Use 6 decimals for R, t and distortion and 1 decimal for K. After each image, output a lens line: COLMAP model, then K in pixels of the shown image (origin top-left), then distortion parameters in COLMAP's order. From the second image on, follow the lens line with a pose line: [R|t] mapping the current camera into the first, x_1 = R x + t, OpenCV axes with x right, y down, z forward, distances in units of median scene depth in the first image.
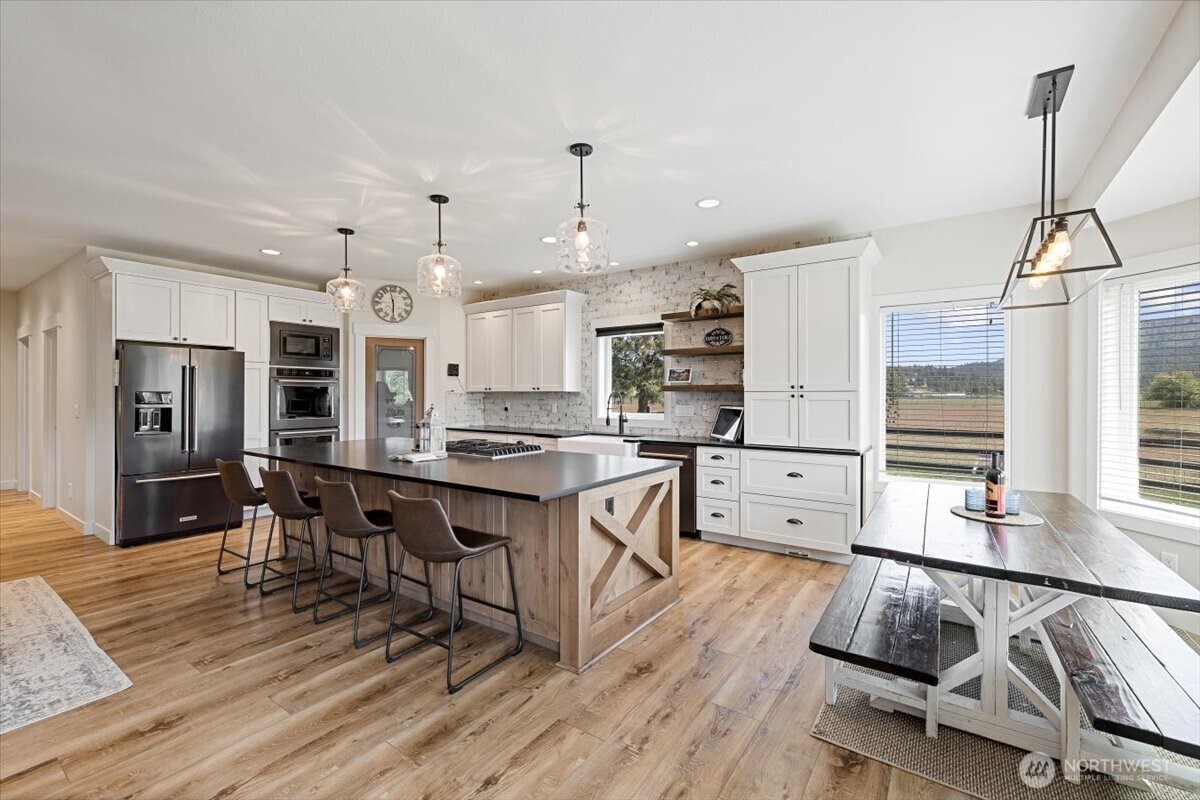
lens RADIAL K [[516.1, 0, 604.6], [0, 516.1, 398.8], [0, 0, 1]] dist [-0.000313, 0.000000]
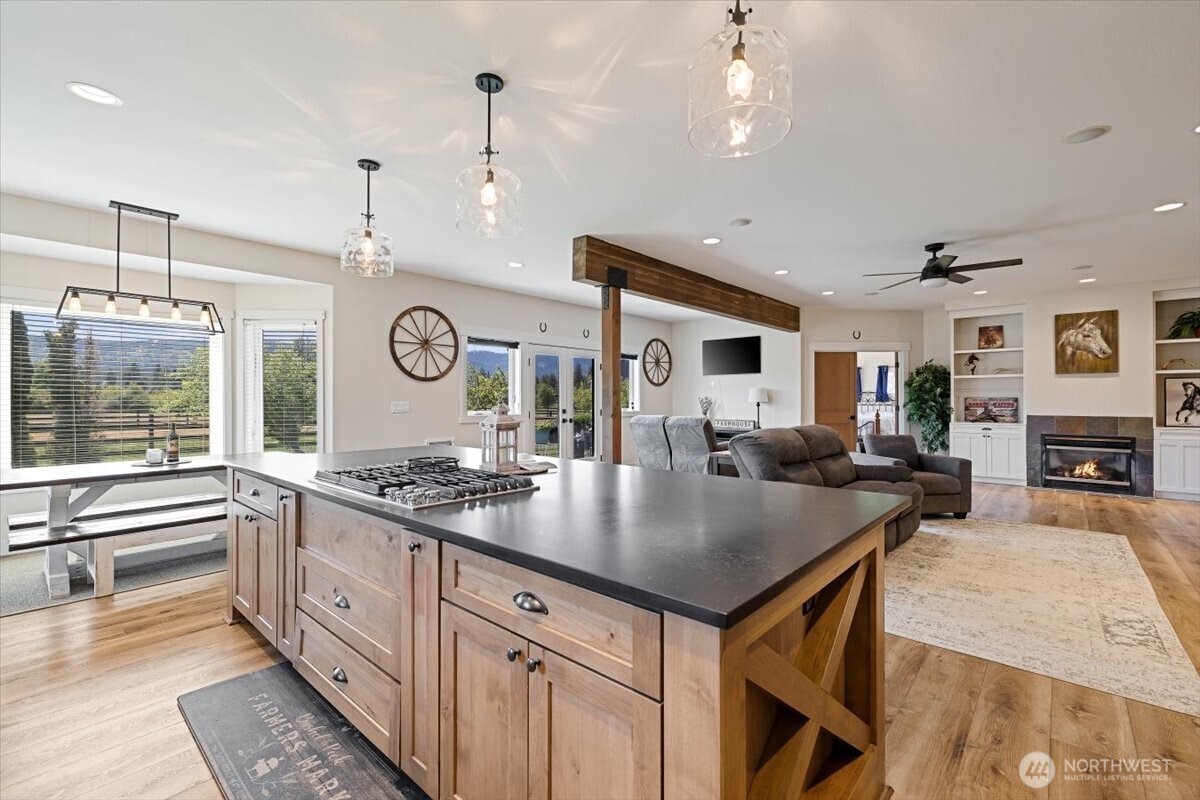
lens RADIAL K [[516.1, 0, 597.4], [0, 516.1, 398.4], [0, 0, 1]] dist [-0.000313, 0.000000]
pose [[-0.993086, 0.000110, 0.117393, -0.588035], [0.000628, 0.999990, 0.004374, 0.013883], [-0.117391, 0.004418, -0.993076, 1.813406]]
